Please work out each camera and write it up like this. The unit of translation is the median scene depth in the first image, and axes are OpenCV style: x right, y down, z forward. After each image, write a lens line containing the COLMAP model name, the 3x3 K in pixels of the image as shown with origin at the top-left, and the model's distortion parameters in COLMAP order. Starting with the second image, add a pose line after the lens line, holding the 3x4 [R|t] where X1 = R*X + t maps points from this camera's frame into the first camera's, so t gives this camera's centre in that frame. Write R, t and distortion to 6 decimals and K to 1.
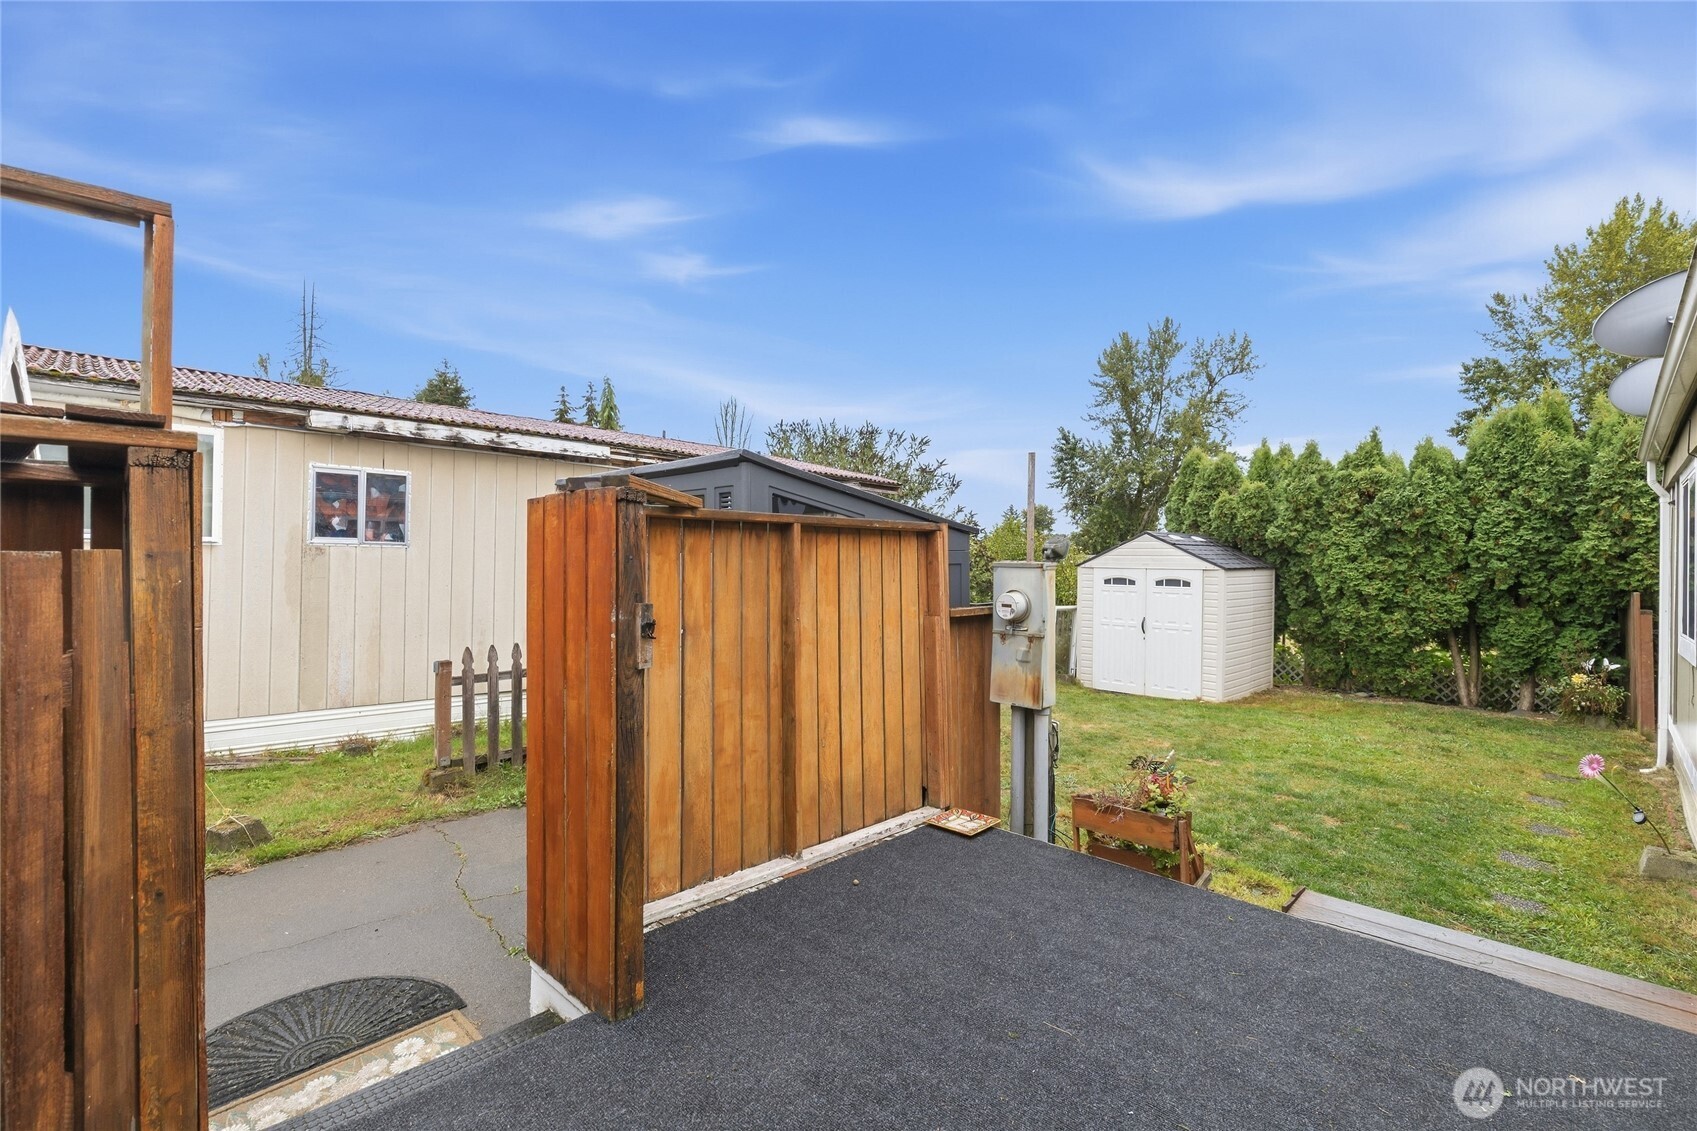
lens RADIAL K [[771.1, 0, 832.6], [0, 771.1, 565.5], [0, 0, 1]] dist [0.008376, -0.000759]
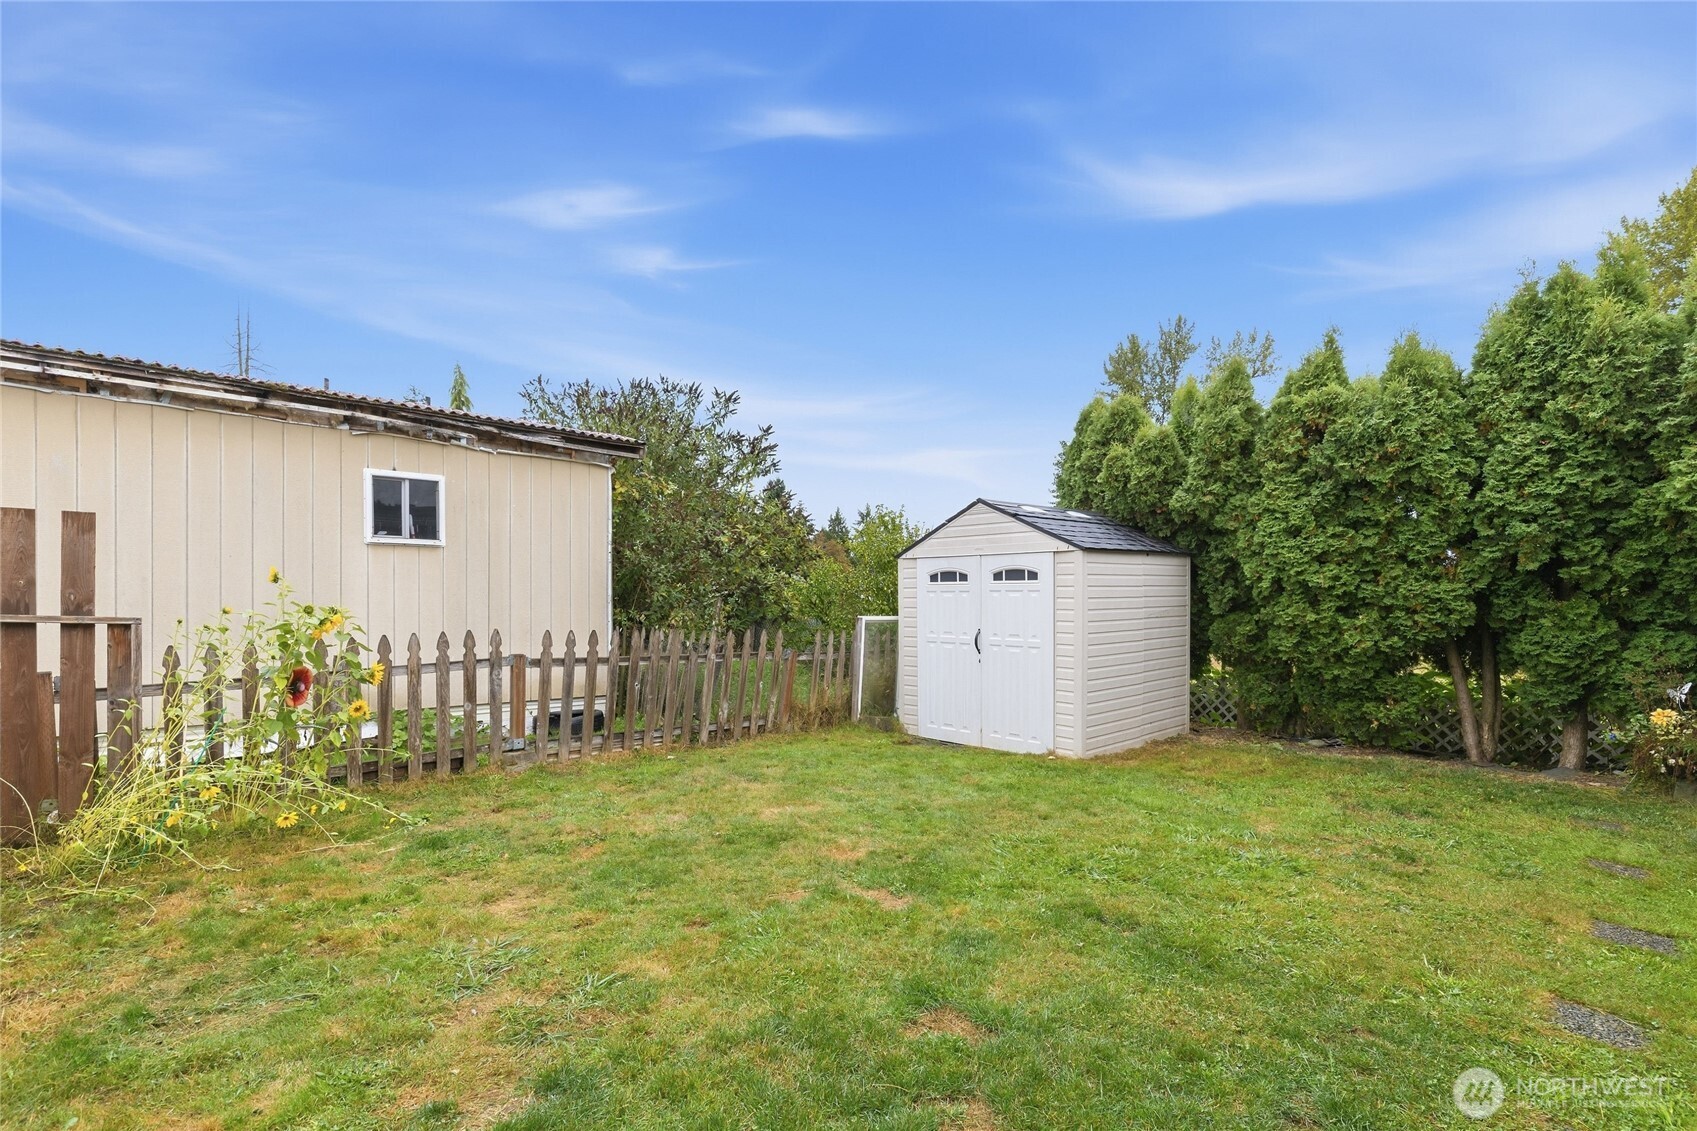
lens RADIAL K [[771.1, 0, 850.9], [0, 771.1, 613.2], [0, 0, 1]] dist [0.008376, -0.000759]
pose [[0.999370, -0.014267, -0.032499, 0.328805], [0.014668, 0.999819, 0.012157, 0.045524], [0.032319, -0.012626, 0.999398, 0.351997]]
